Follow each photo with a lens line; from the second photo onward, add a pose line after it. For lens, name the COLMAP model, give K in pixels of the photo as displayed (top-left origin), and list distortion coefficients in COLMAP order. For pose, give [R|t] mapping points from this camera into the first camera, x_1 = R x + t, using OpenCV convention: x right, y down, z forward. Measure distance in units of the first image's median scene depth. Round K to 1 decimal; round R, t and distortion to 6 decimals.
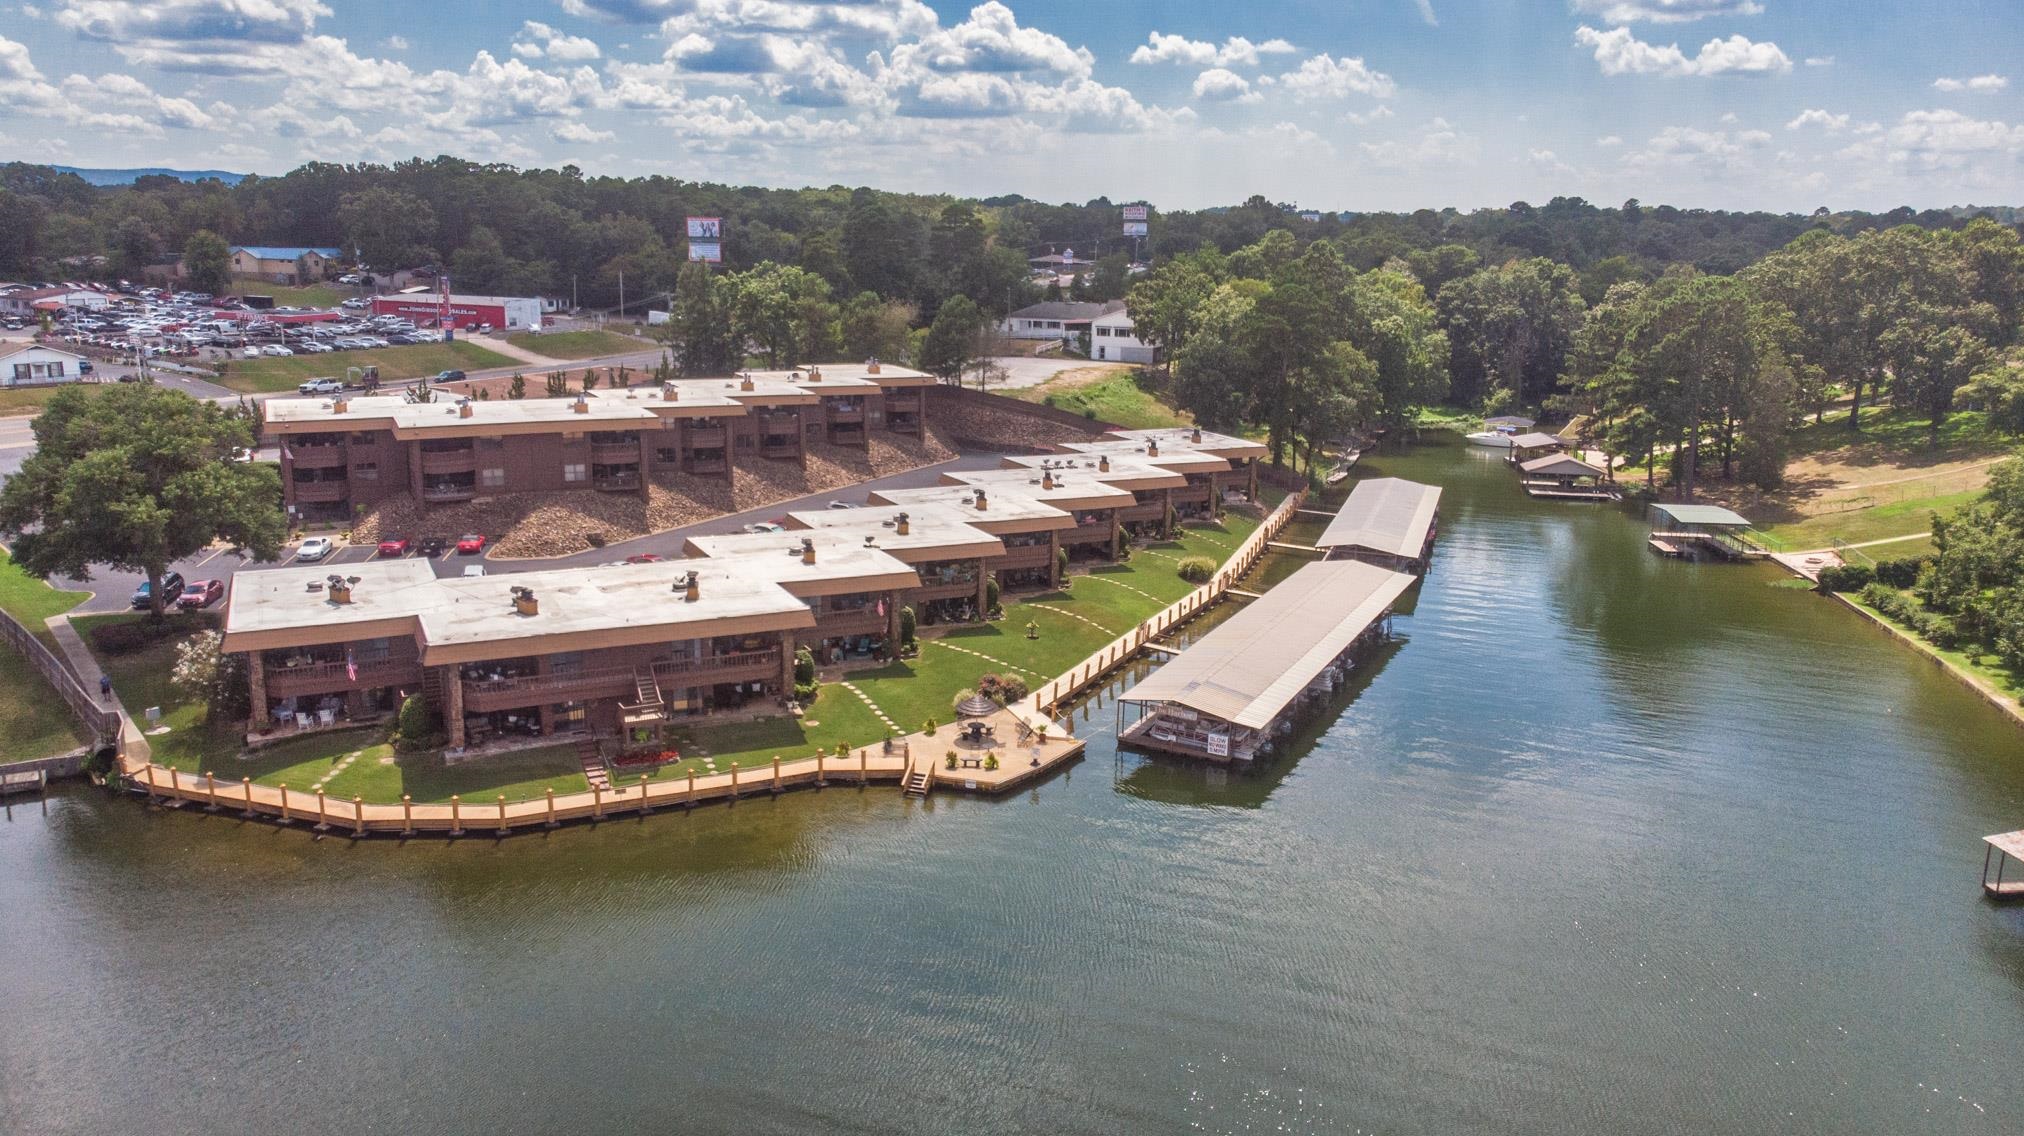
lens RADIAL K [[1530.0, 0, 1012.0], [0, 1530.0, 568.0], [0, 0, 1]] dist [-0.025924, 0.091002]
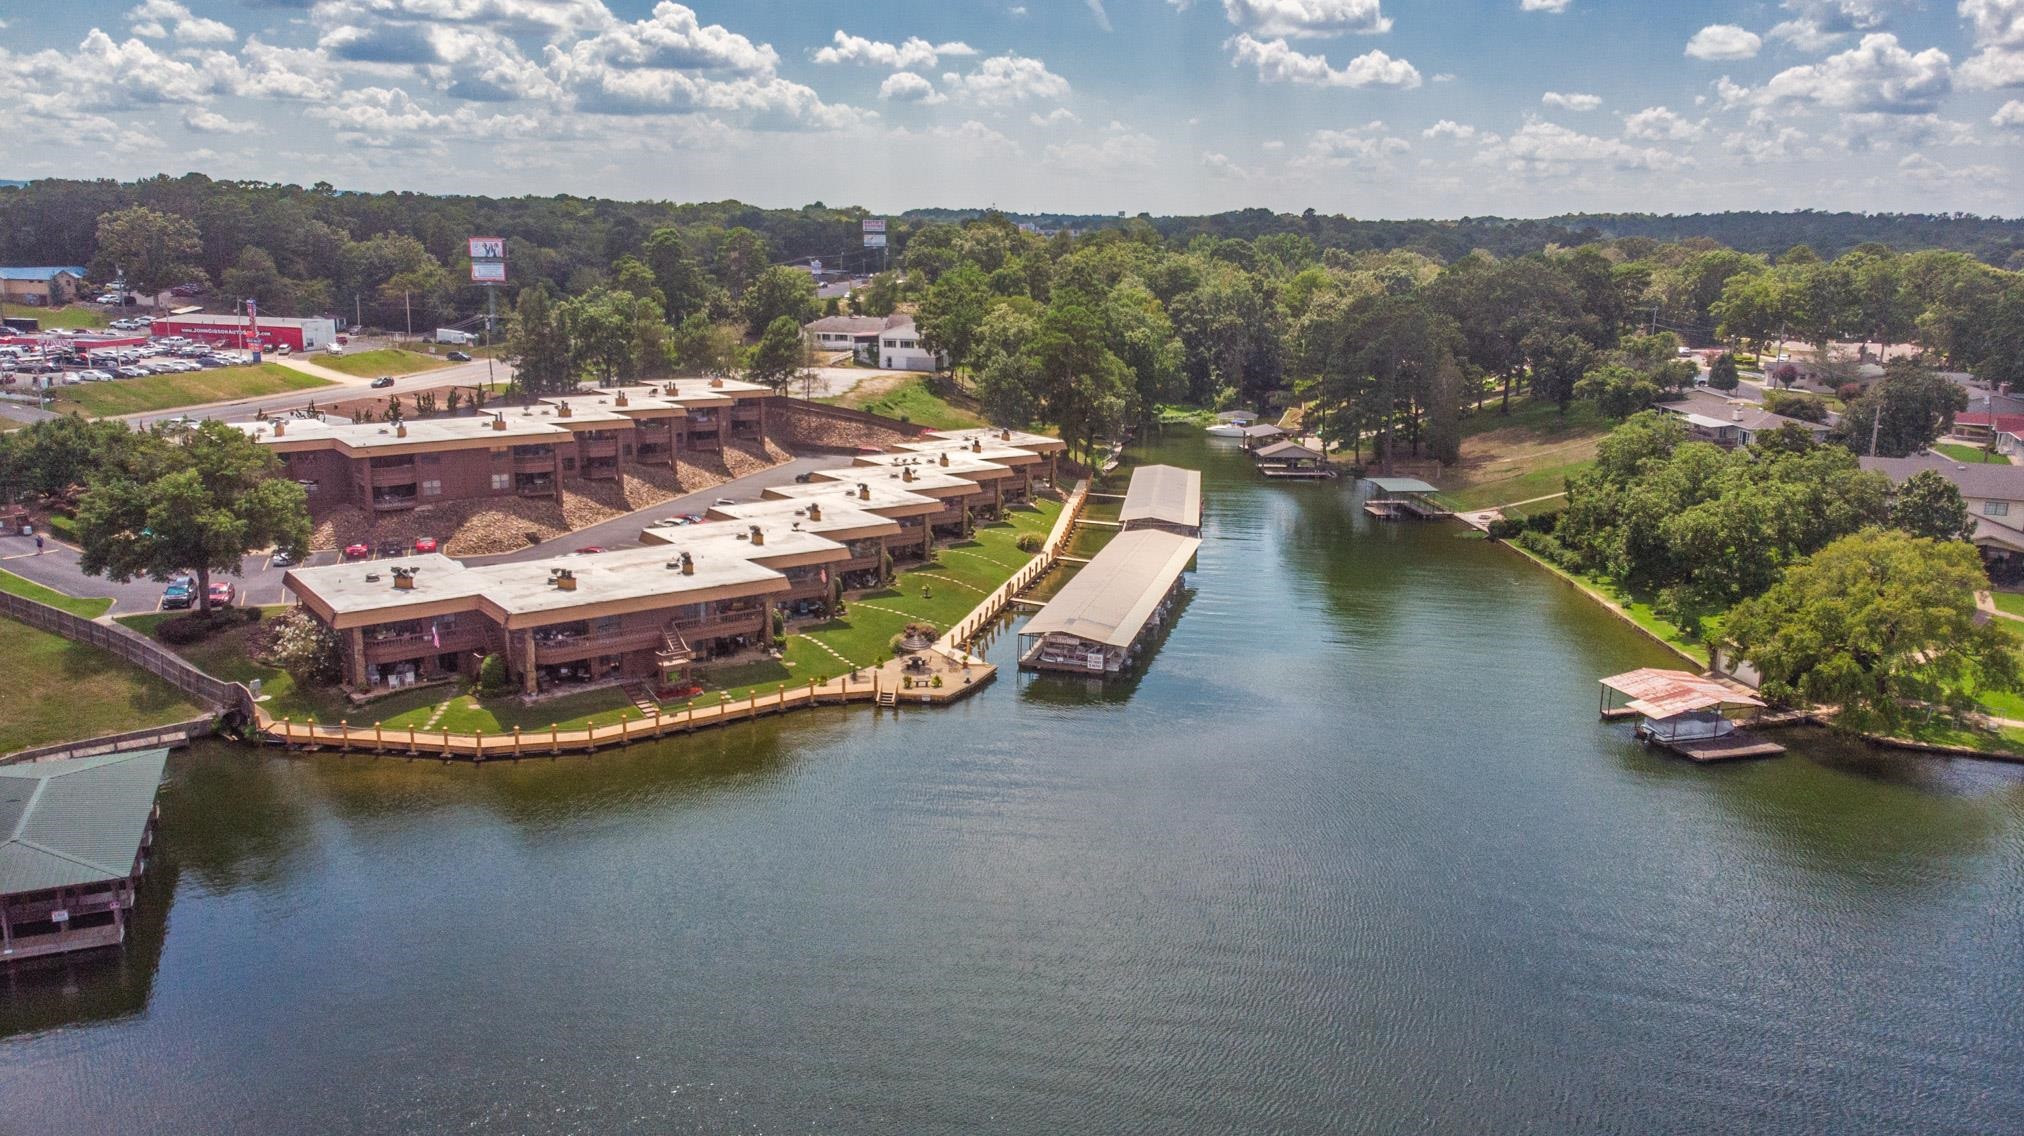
lens RADIAL K [[1530.0, 0, 1012.0], [0, 1530.0, 568.0], [0, 0, 1]] dist [-0.025924, 0.091002]
pose [[0.980519, -0.044393, 0.191342, -0.114283], [0.044148, 0.999010, 0.005546, 0.012514], [-0.191399, 0.003010, 0.981508, -0.189770]]
